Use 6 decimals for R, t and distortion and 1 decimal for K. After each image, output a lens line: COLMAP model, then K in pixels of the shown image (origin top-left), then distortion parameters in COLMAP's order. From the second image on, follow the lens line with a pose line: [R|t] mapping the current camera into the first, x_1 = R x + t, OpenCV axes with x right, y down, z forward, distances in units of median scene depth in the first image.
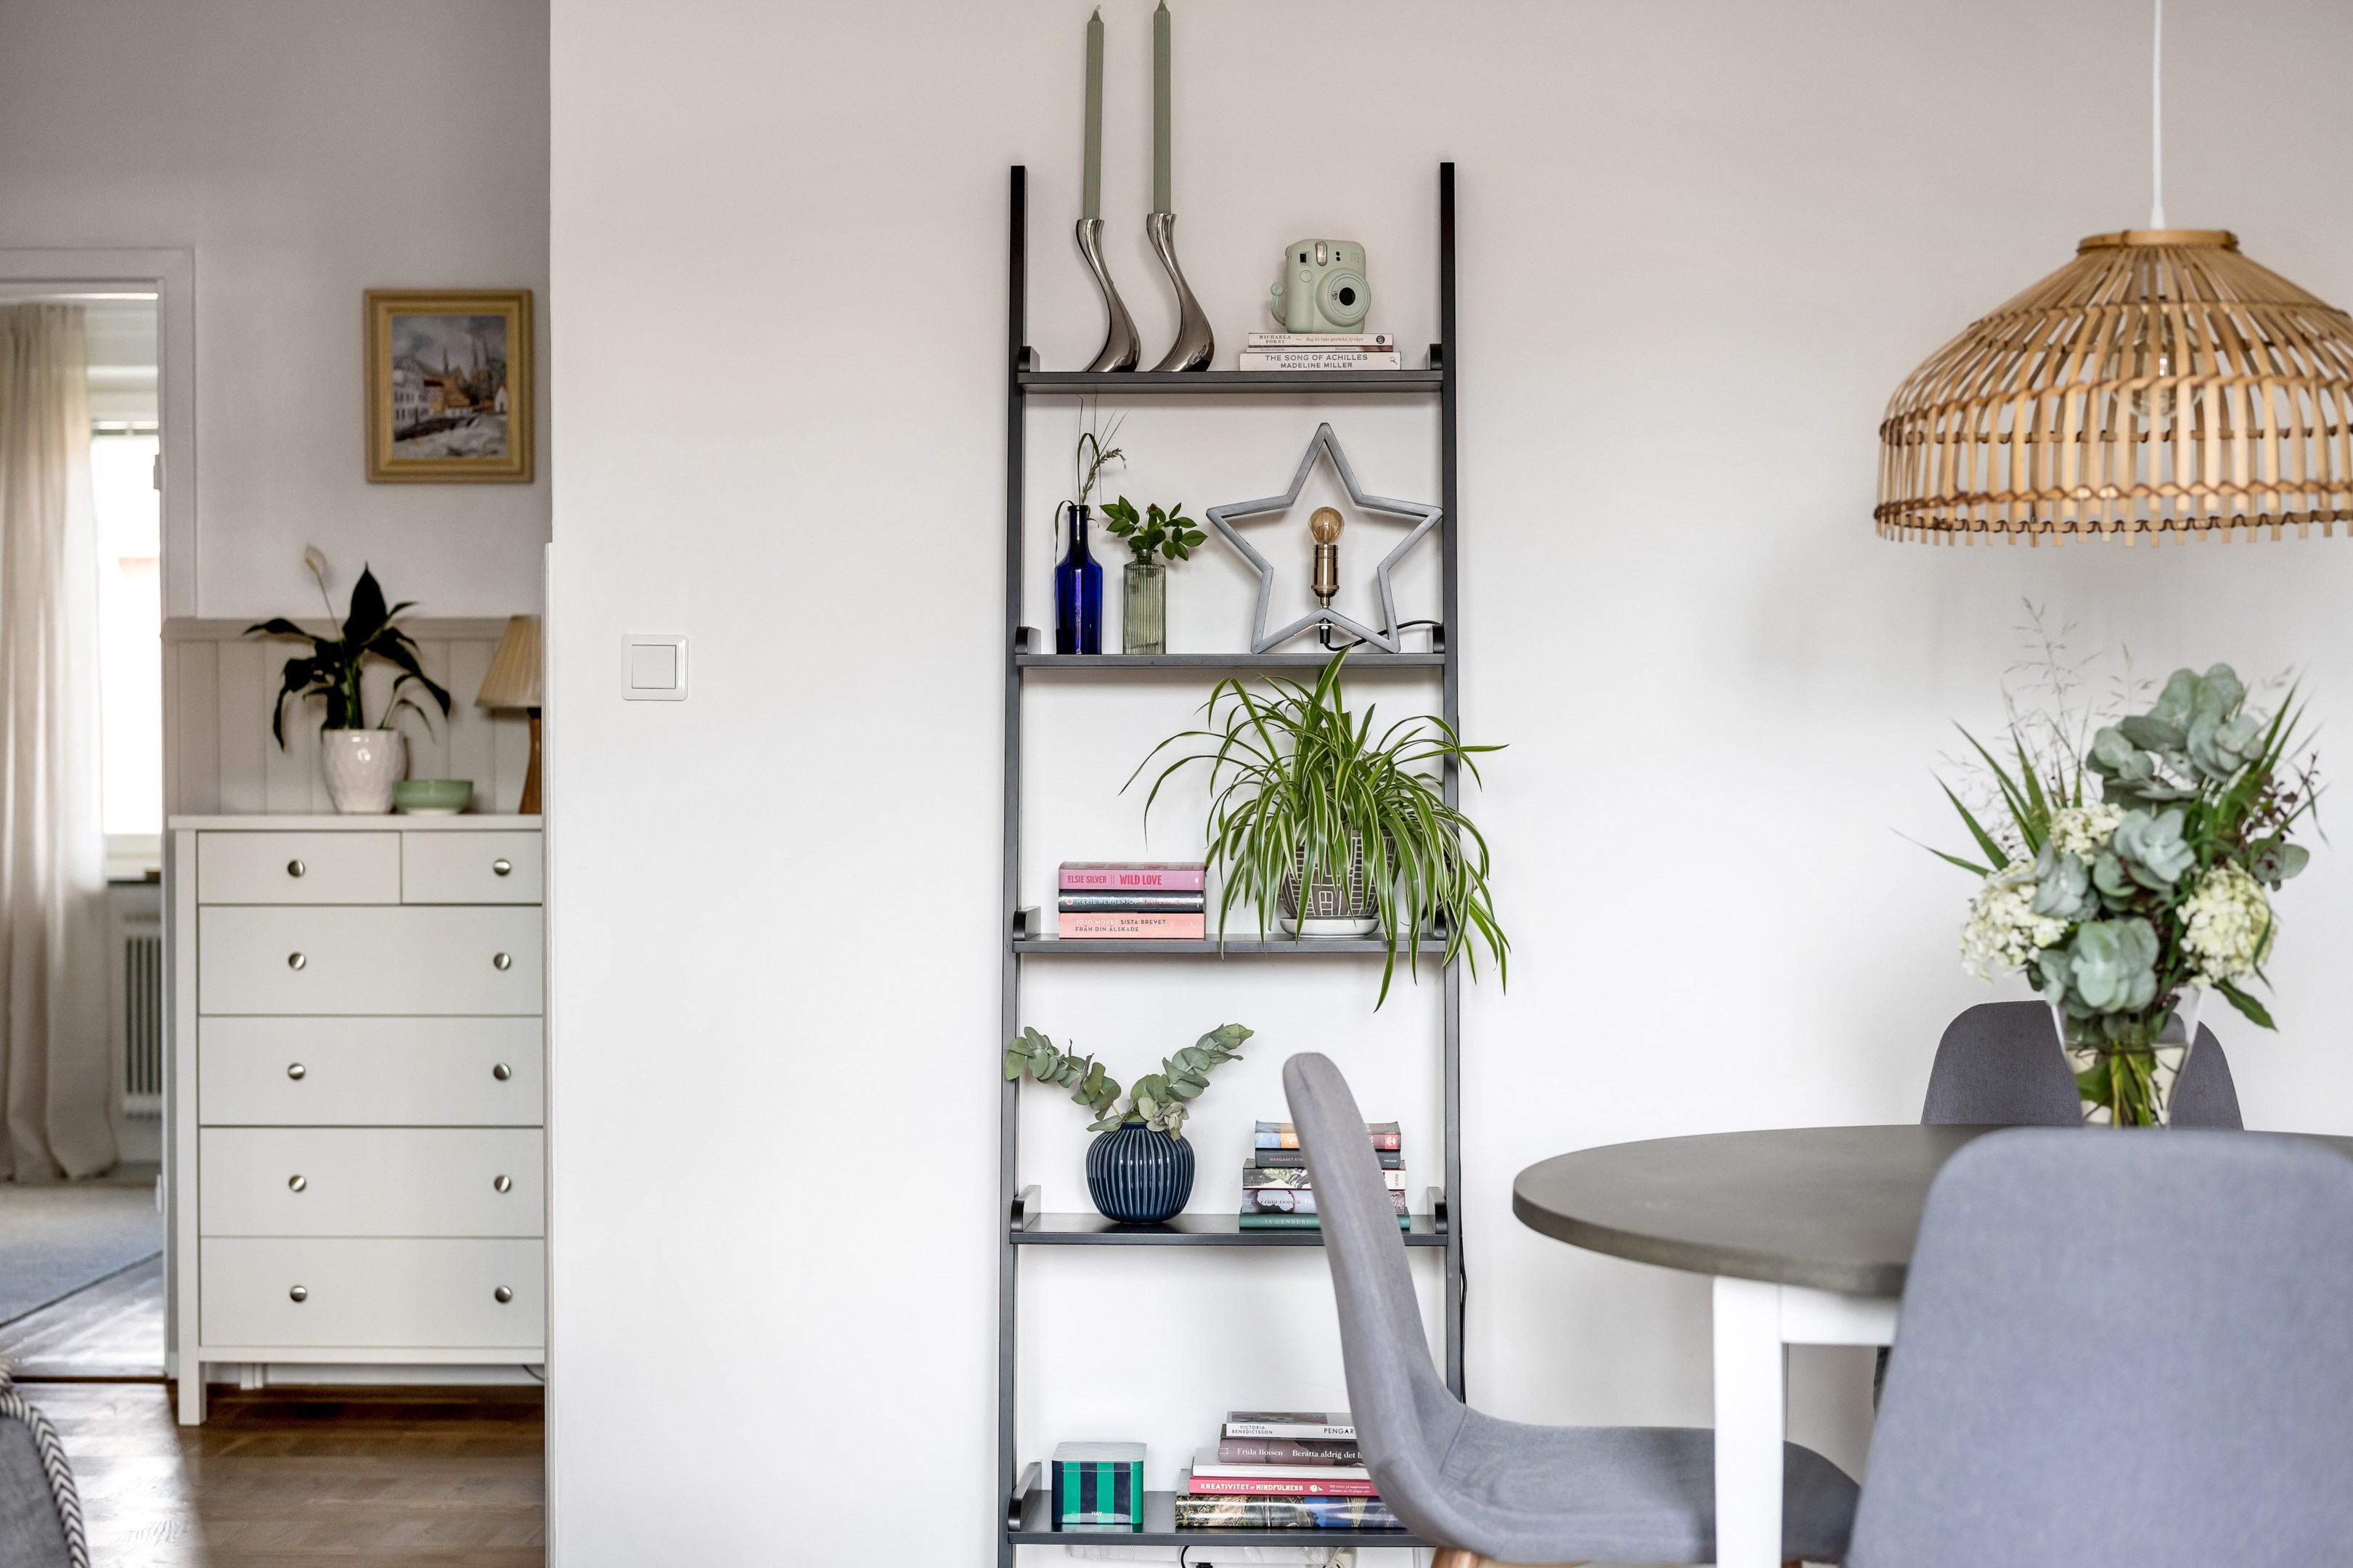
lens RADIAL K [[3386.7, 0, 1176.5], [0, 3386.7, 784.0], [0, 0, 1]] dist [0.006441, 0.010609]
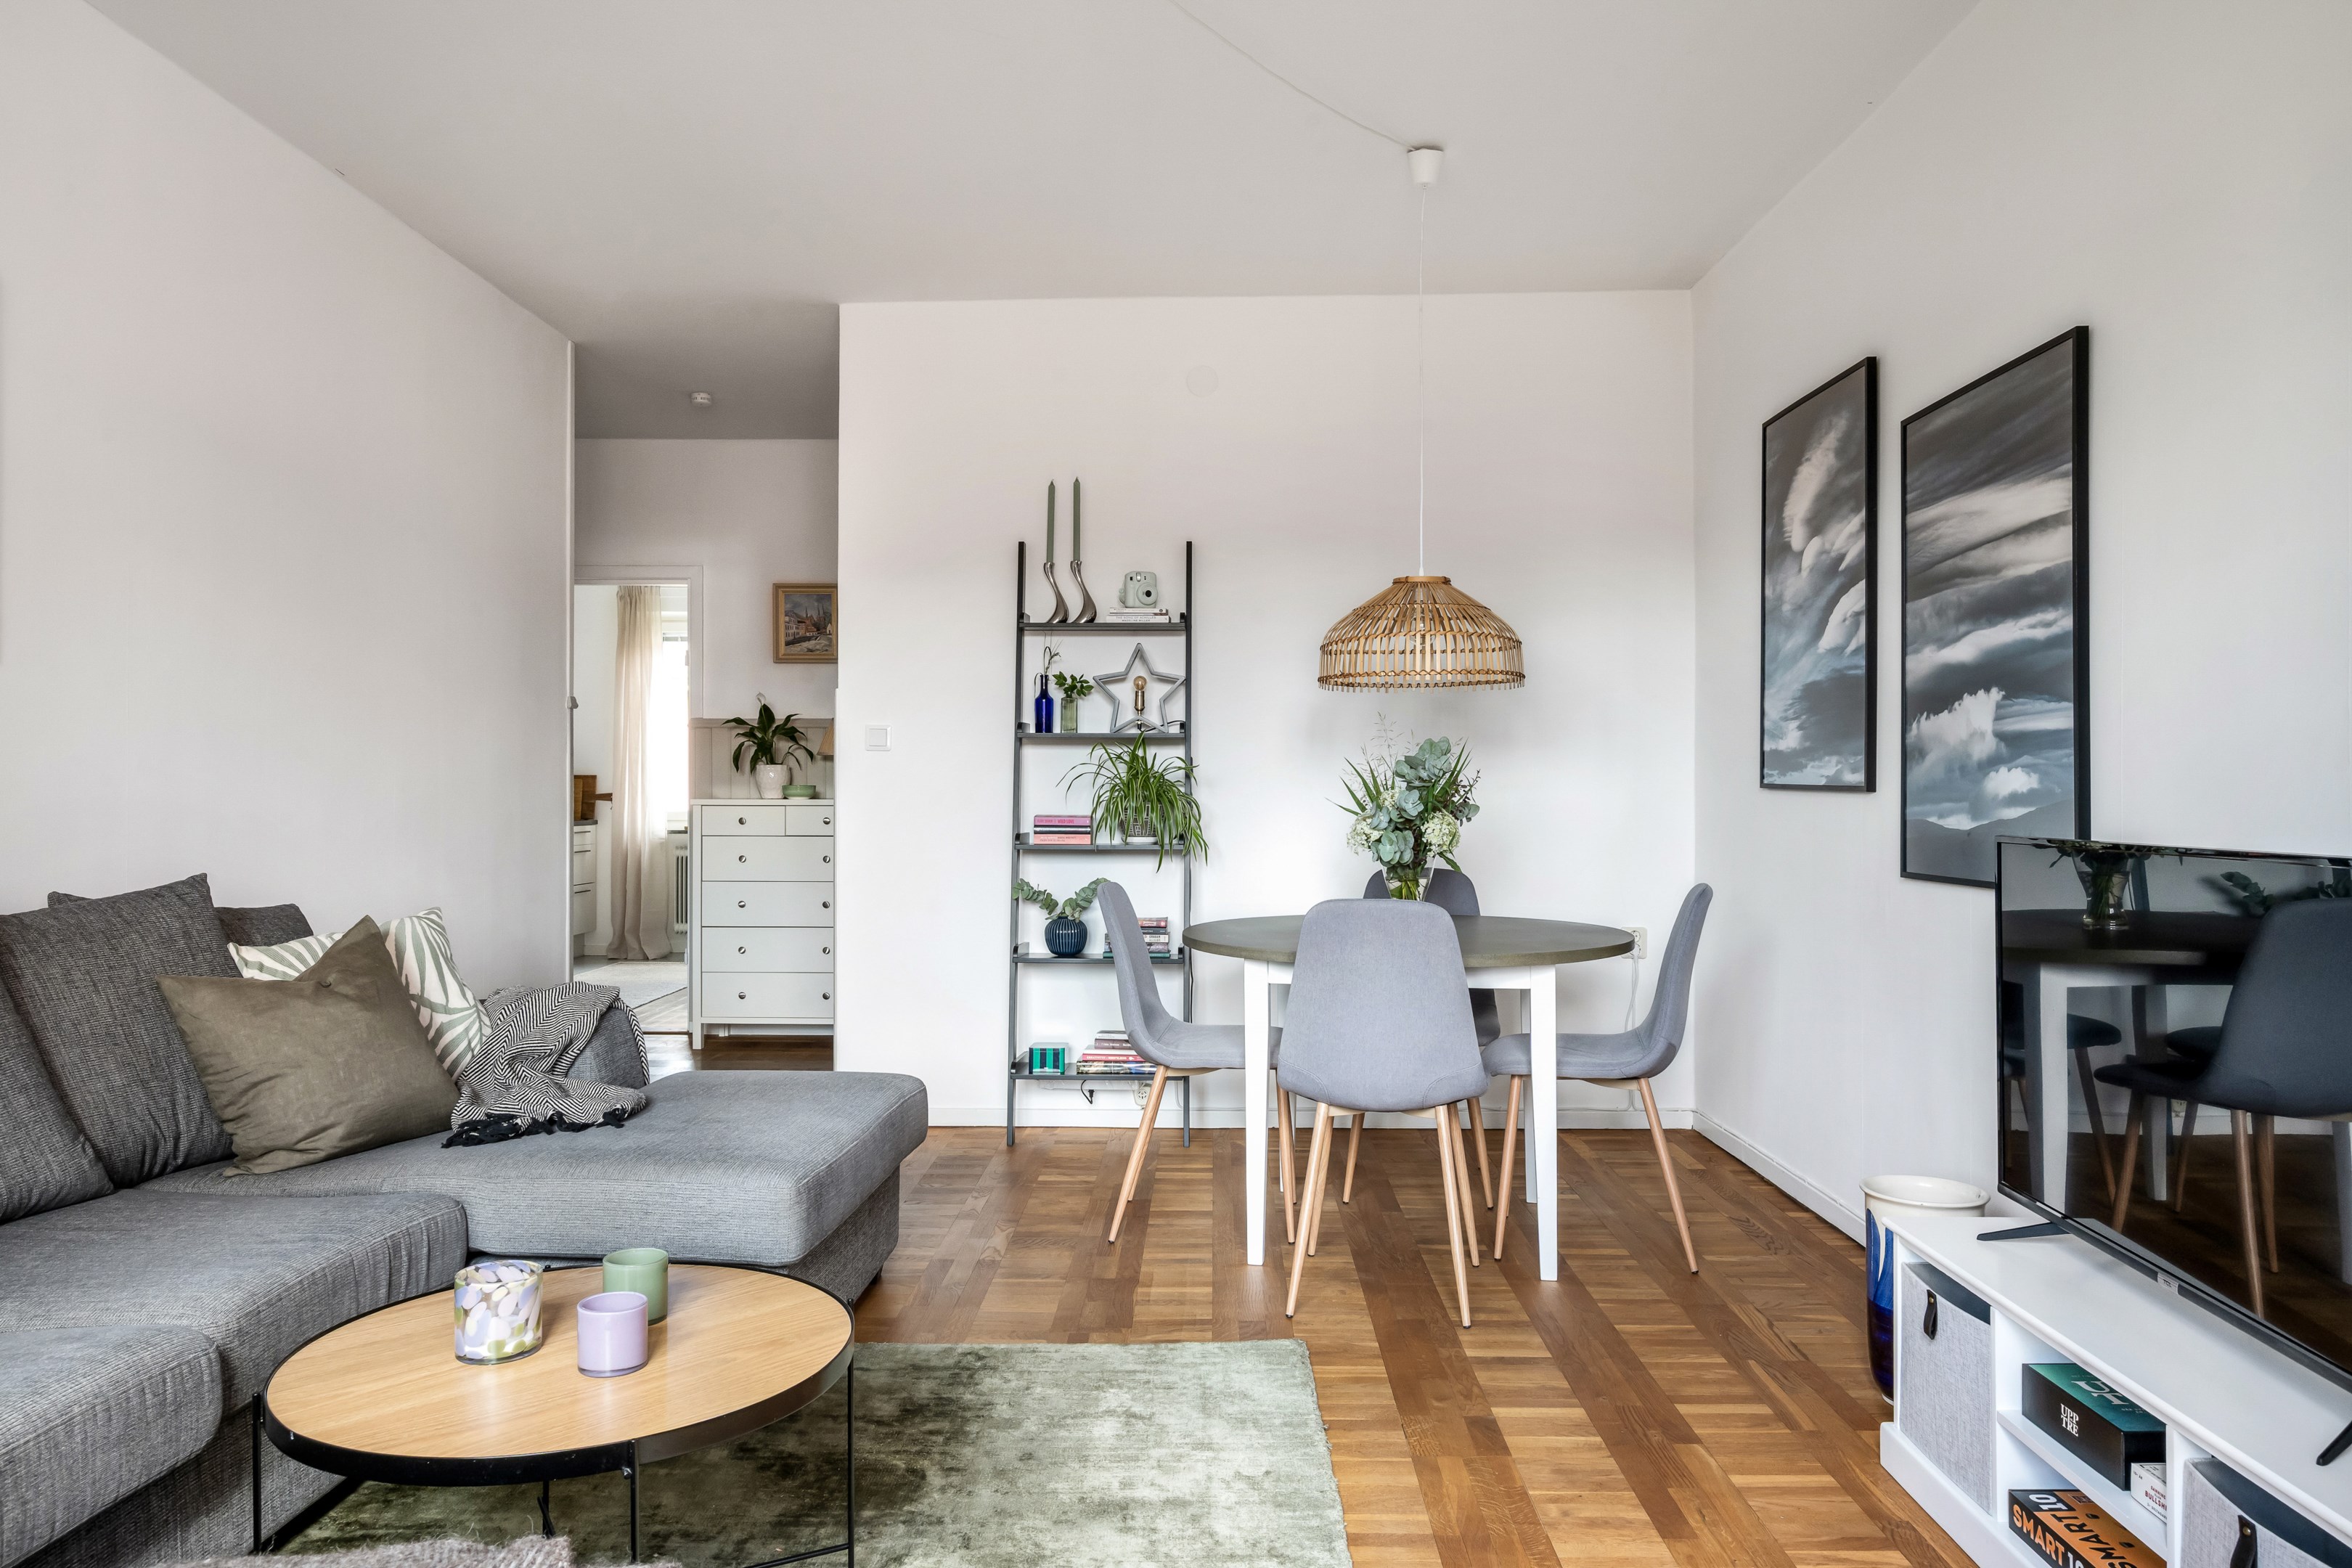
lens RADIAL K [[1547.1, 0, 1176.0], [0, 1547.1, 784.0], [0, 0, 1]] dist [-0.004608, -0.000437]
pose [[0.999954, 0.004167, 0.008643, 0.060956], [-0.004086, 0.999948, -0.009304, 0.010396], [-0.008682, 0.009268, 0.999919, -0.164945]]
